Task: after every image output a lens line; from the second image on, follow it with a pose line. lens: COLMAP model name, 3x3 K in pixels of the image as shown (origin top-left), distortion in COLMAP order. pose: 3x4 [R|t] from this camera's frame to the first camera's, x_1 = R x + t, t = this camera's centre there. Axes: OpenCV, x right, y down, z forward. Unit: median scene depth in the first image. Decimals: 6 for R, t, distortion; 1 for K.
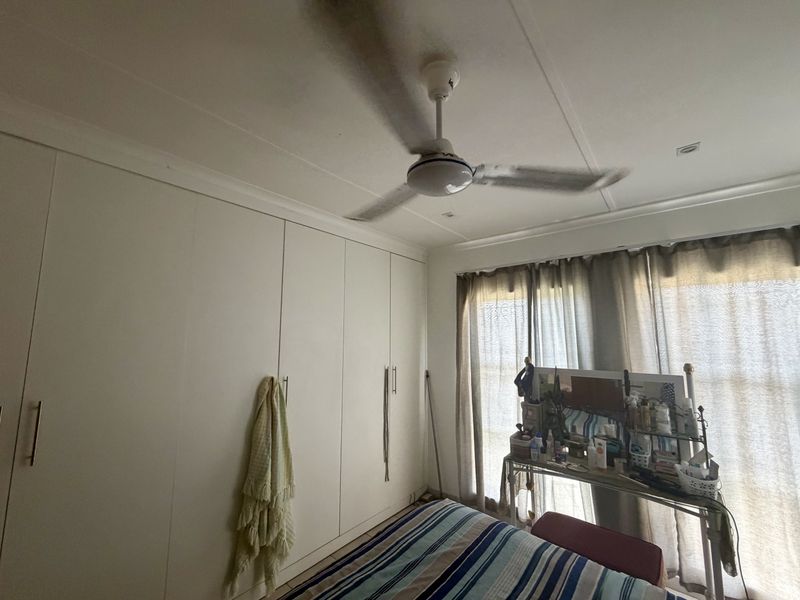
lens RADIAL K [[320.6, 0, 398.1], [0, 320.6, 298.8], [0, 0, 1]] dist [-0.000657, -0.000090]
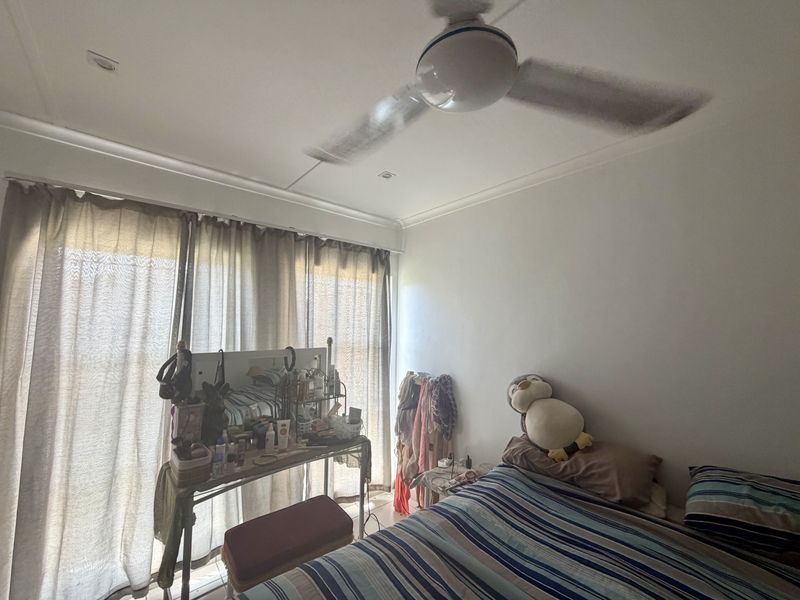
lens RADIAL K [[320.6, 0, 398.1], [0, 320.6, 298.8], [0, 0, 1]] dist [-0.000657, -0.000090]
pose [[0.147770, 0.065042, 0.986881, -0.246616], [-0.137042, 0.989556, -0.044699, 0.060605], [-0.979481, -0.128639, 0.155141, 0.466657]]
